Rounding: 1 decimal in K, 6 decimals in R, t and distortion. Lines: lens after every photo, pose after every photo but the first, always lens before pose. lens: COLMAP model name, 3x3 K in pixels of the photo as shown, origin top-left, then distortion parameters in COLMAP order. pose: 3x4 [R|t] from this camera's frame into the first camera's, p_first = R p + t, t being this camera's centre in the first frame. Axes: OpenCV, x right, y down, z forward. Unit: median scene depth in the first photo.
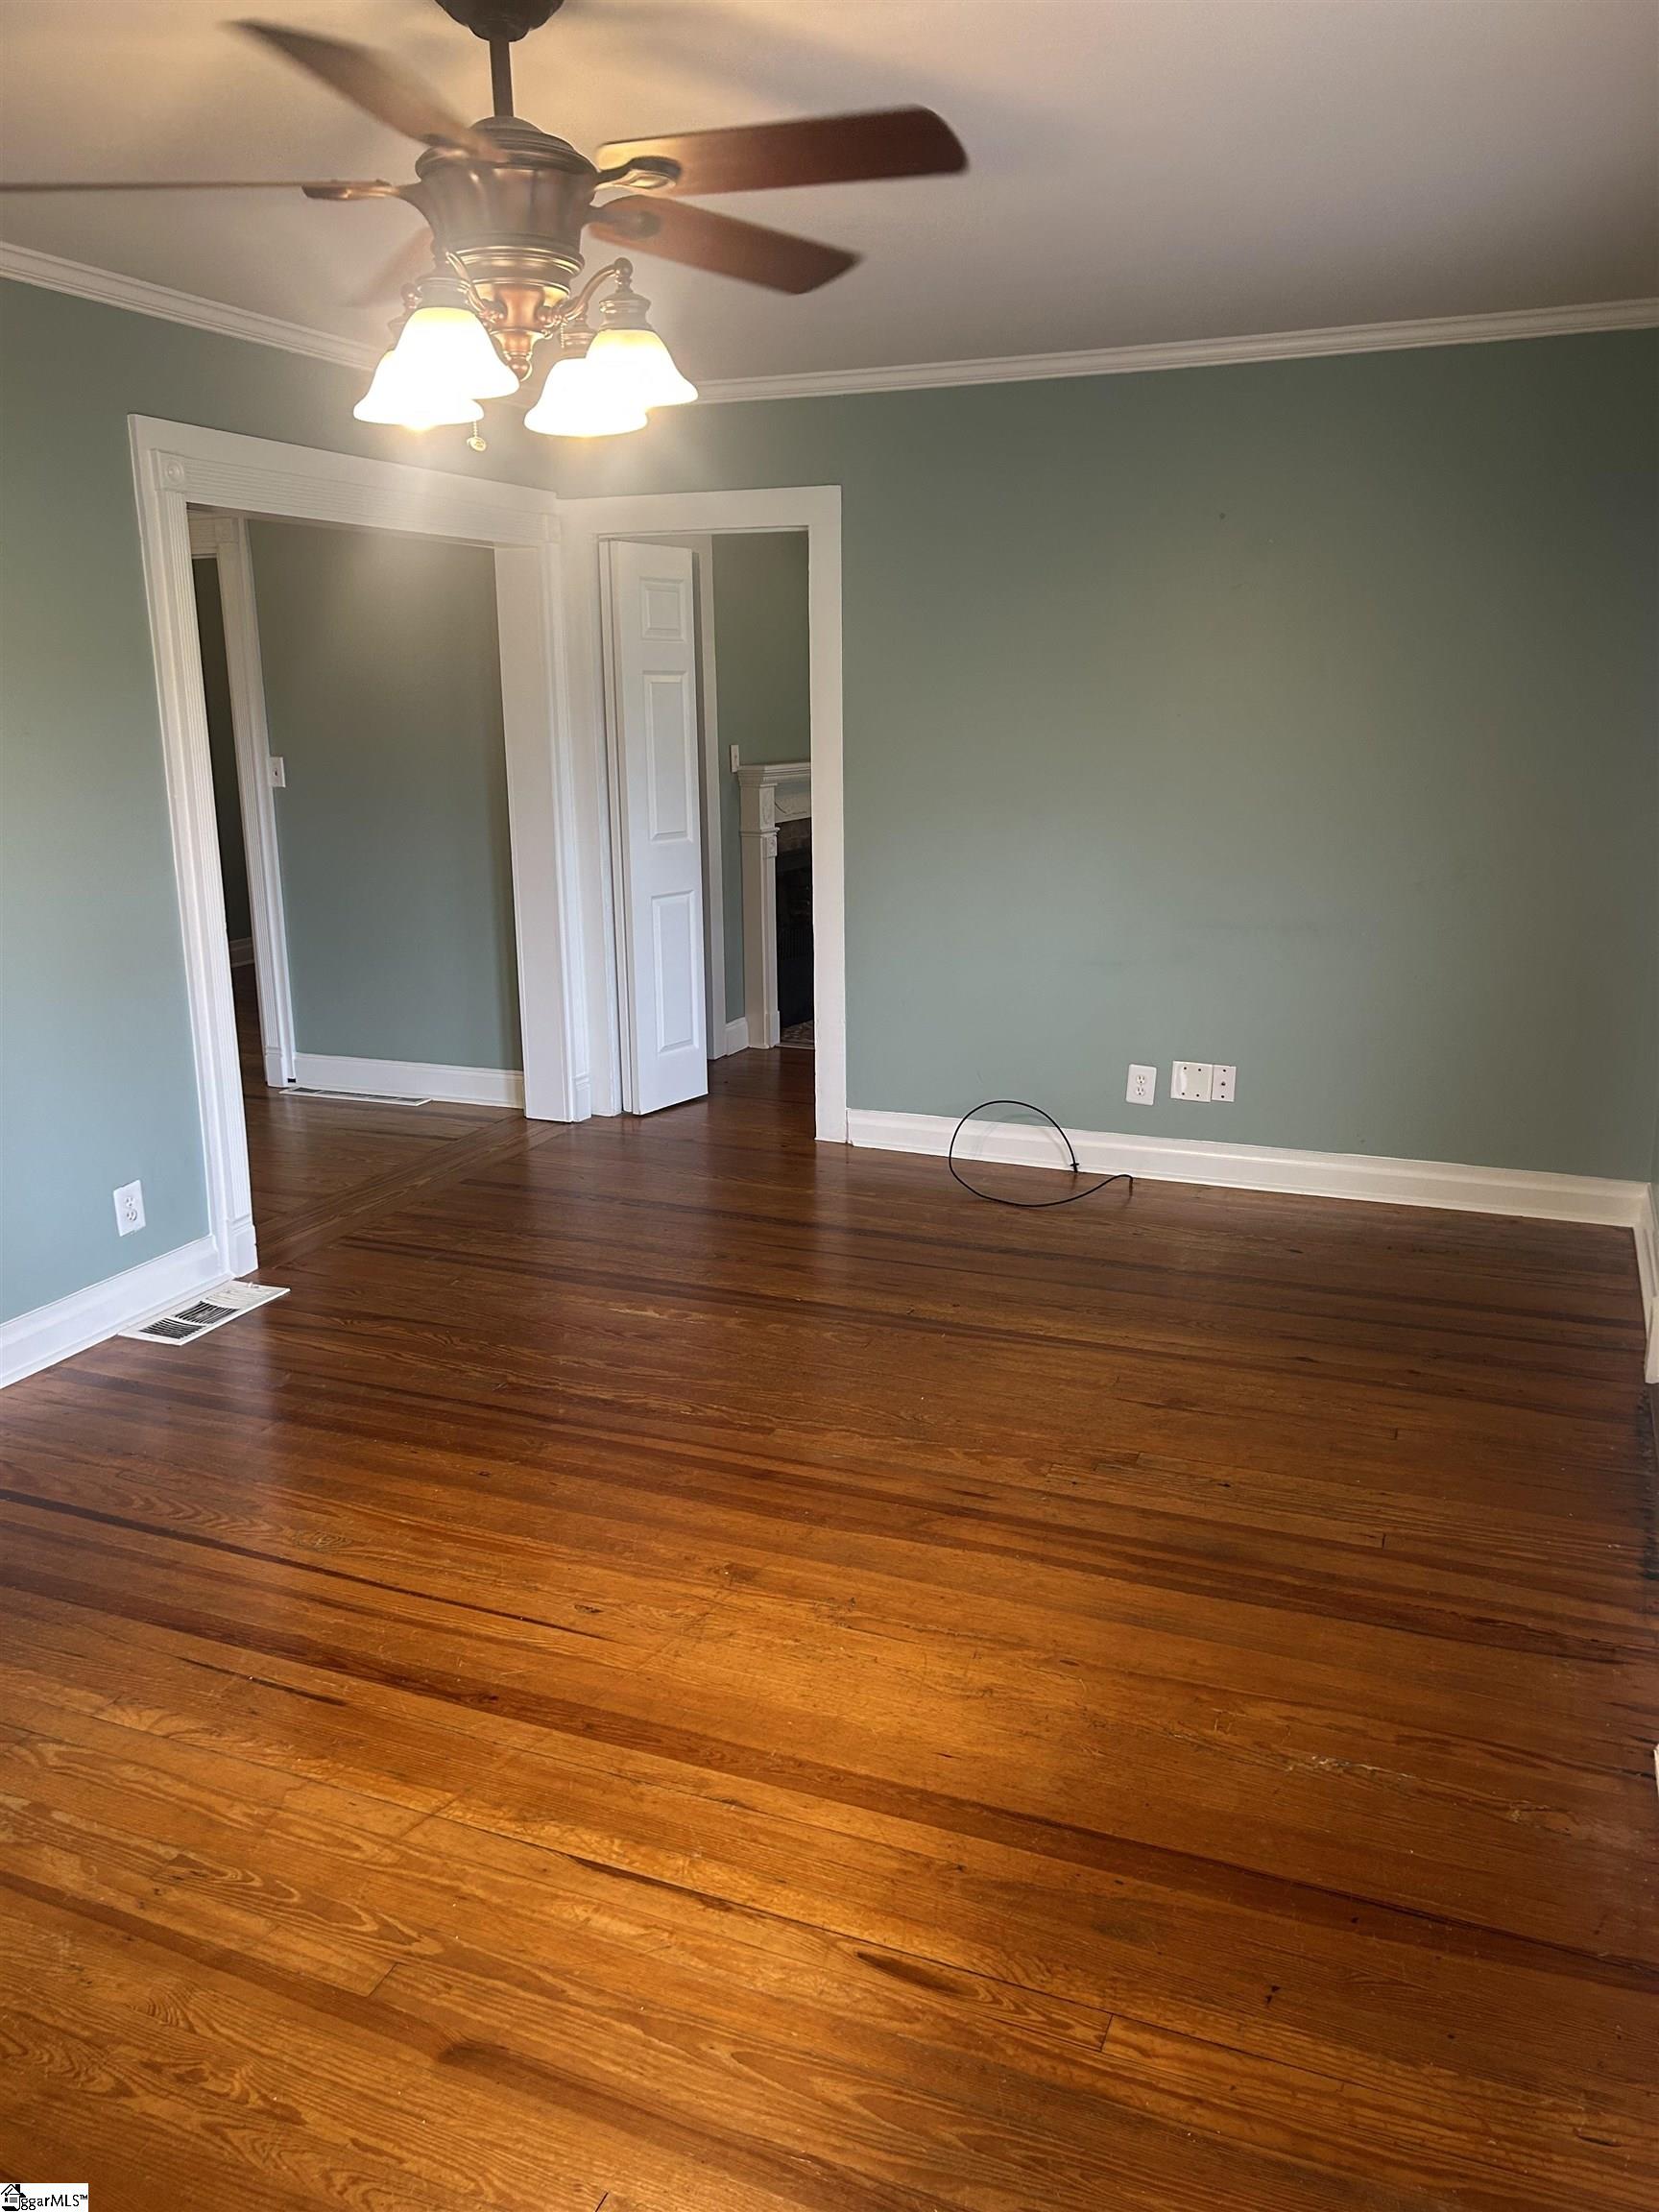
lens RADIAL K [[1676.8, 0, 836.1], [0, 1676.8, 1118.2], [0, 0, 1]] dist [0.031587, -0.056848]
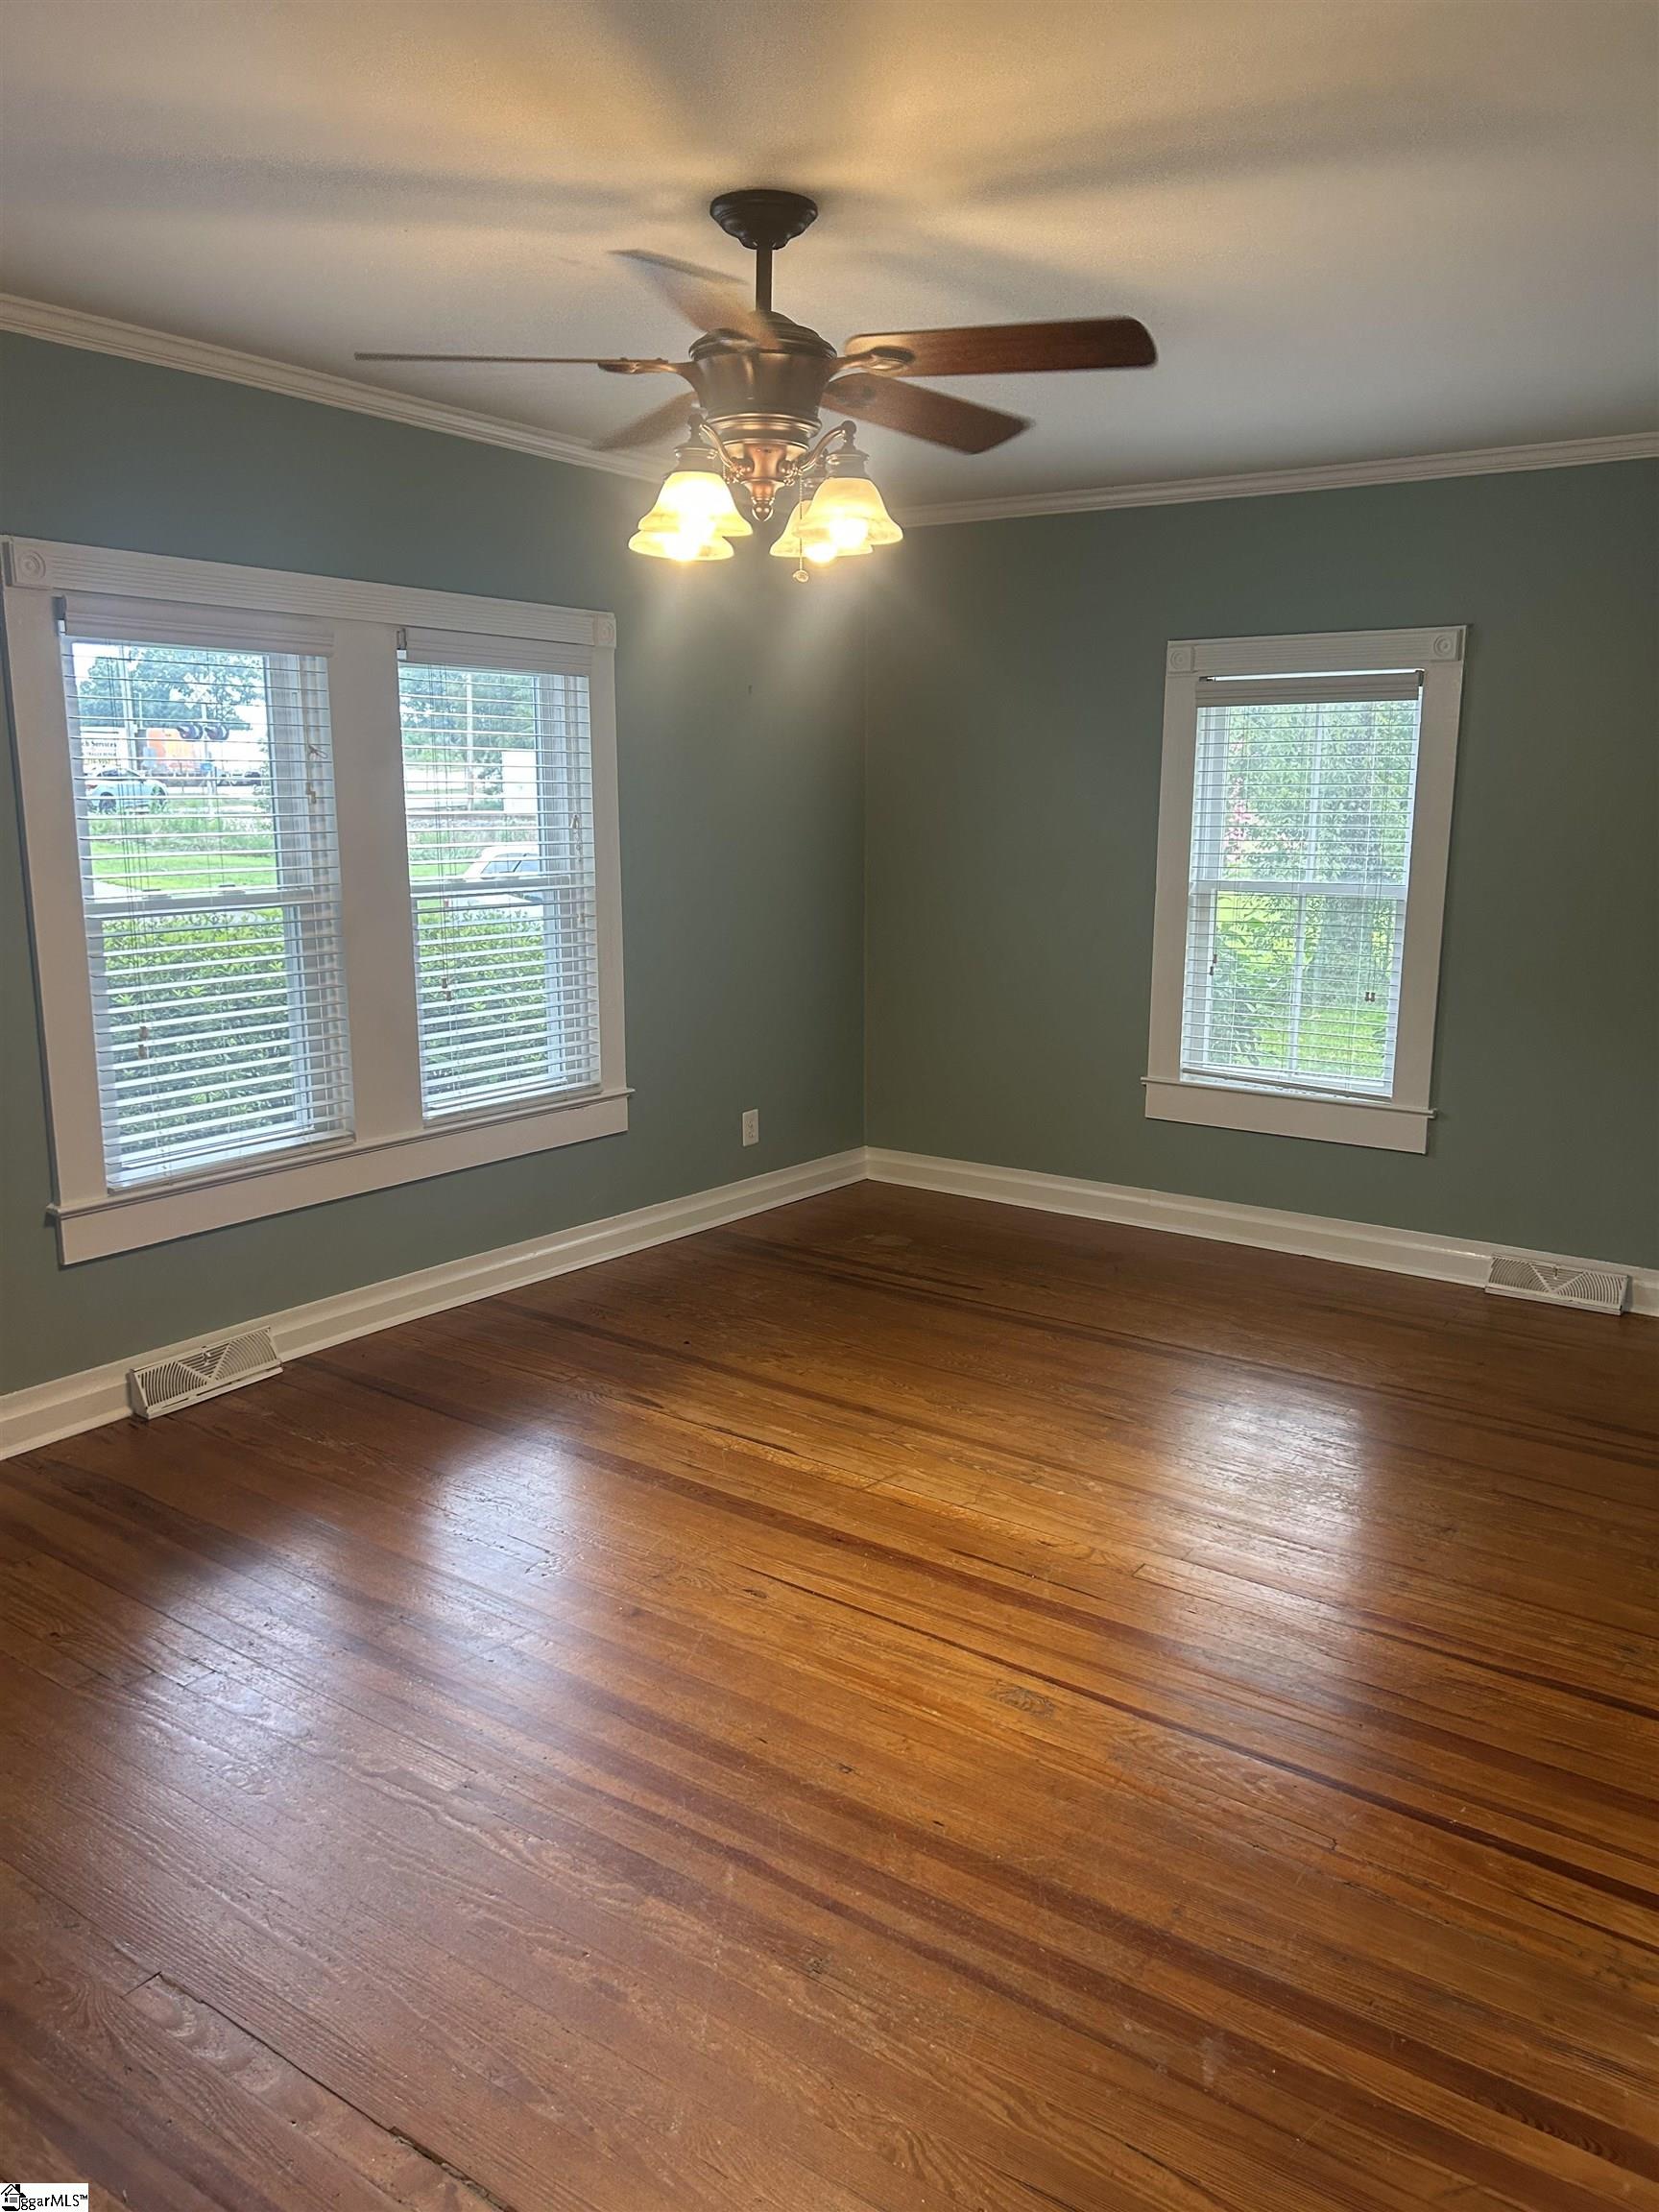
lens RADIAL K [[1676.8, 0, 836.1], [0, 1676.8, 1118.2], [0, 0, 1]] dist [0.031587, -0.056848]
pose [[-0.978246, -0.038616, 0.203821, -0.445338], [0.050964, 0.907674, 0.416570, -0.486722], [-0.201090, 0.417895, -0.885961, 1.978801]]
